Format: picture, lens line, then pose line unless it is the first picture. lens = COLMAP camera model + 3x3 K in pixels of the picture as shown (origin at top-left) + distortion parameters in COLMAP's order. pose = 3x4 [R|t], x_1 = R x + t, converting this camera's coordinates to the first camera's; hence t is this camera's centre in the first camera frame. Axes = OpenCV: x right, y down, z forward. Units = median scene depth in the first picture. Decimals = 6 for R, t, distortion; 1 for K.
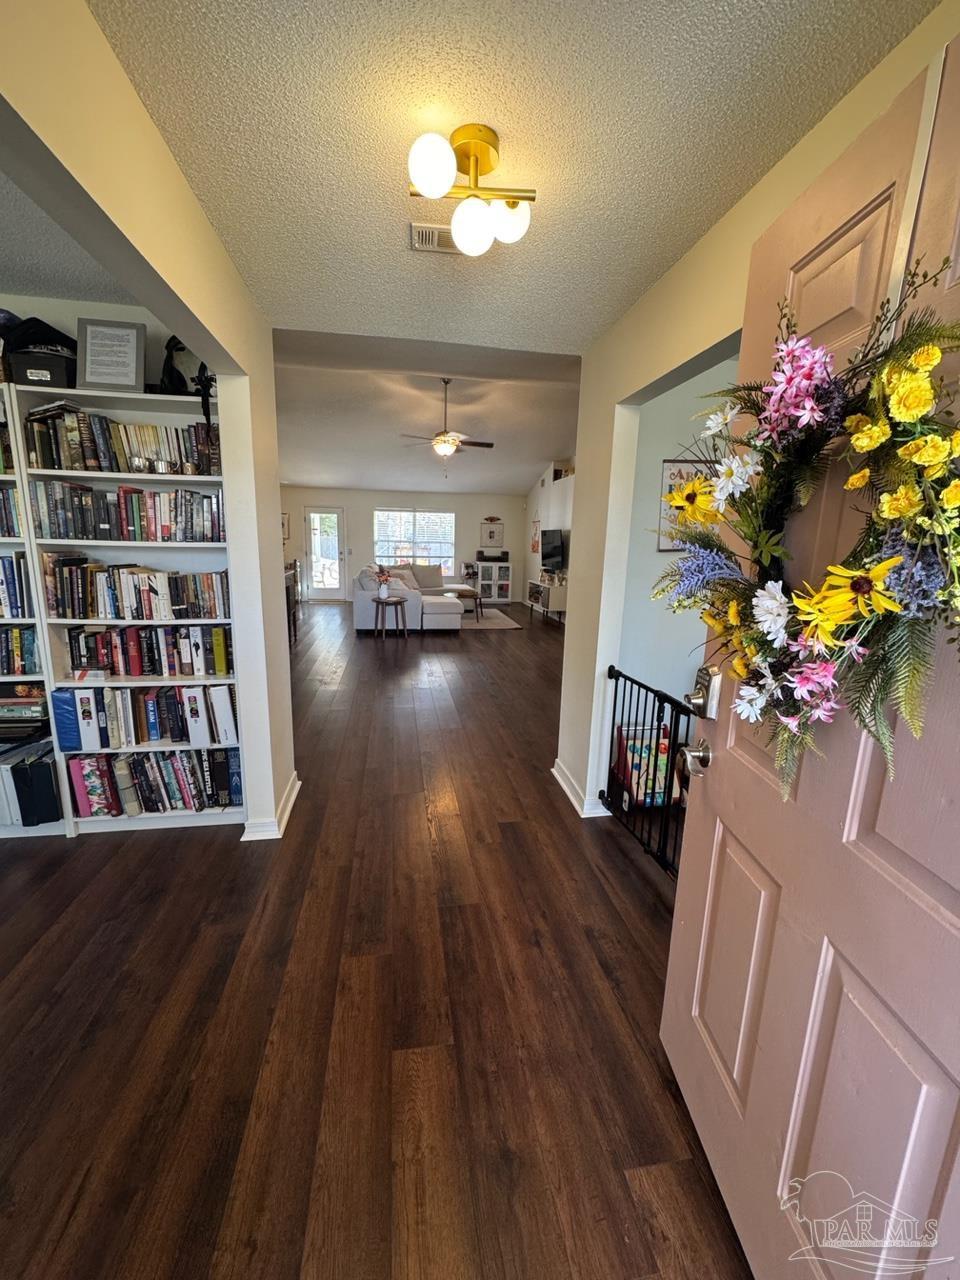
lens RADIAL K [[508.9, 0, 484.1], [0, 508.9, 639.7], [0, 0, 1]] dist [0.000755, 0.000151]
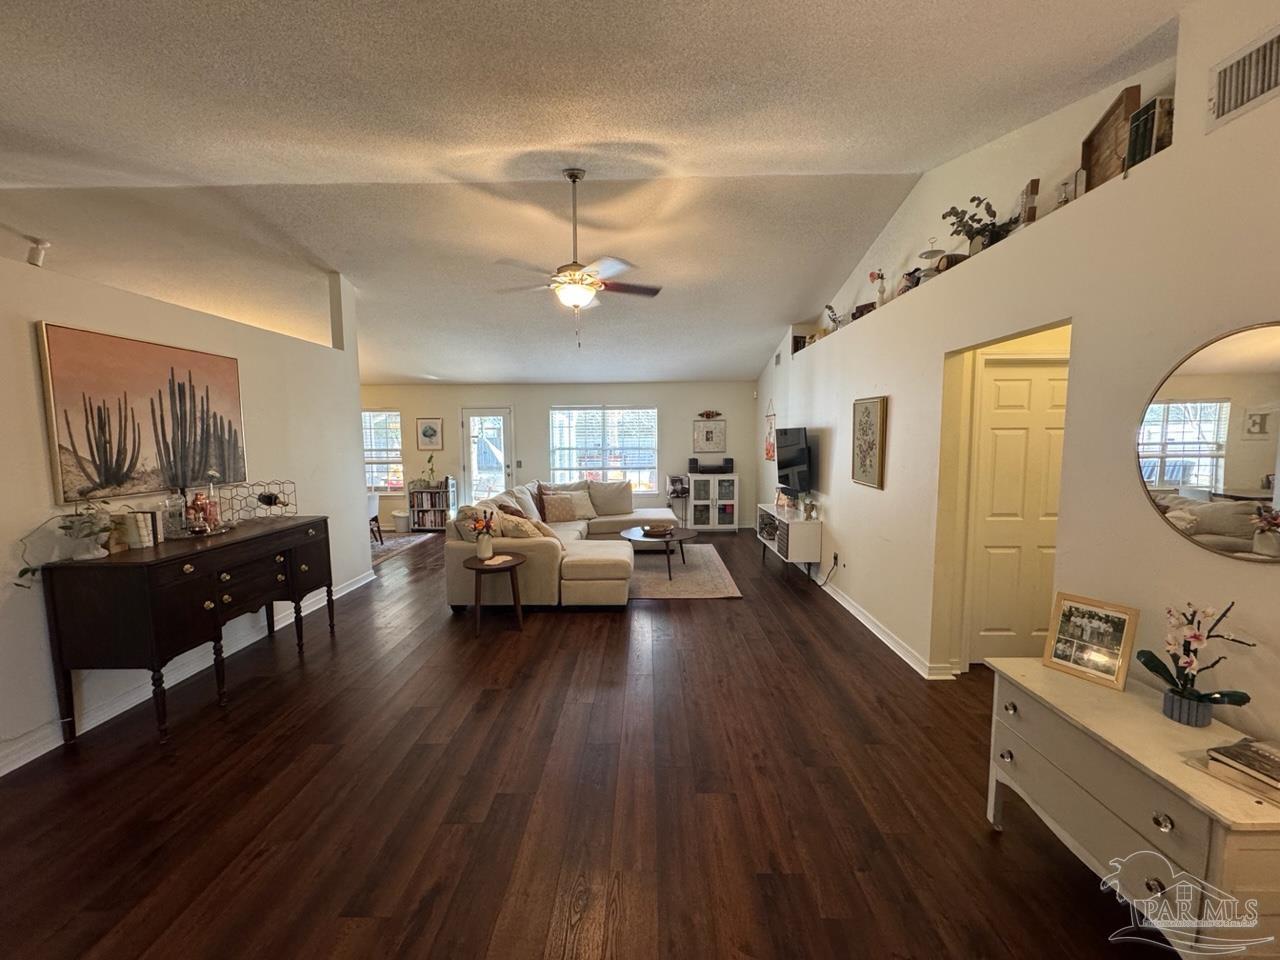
lens RADIAL K [[508.9, 0, 637.3], [0, 508.9, 481.0], [0, 0, 1]] dist [0.000755, 0.000151]
pose [[0.981446, -0.015358, -0.191121, 0.053403], [-0.004926, 0.994438, -0.105211, -0.068591], [0.191673, 0.104200, 0.975912, 0.292170]]
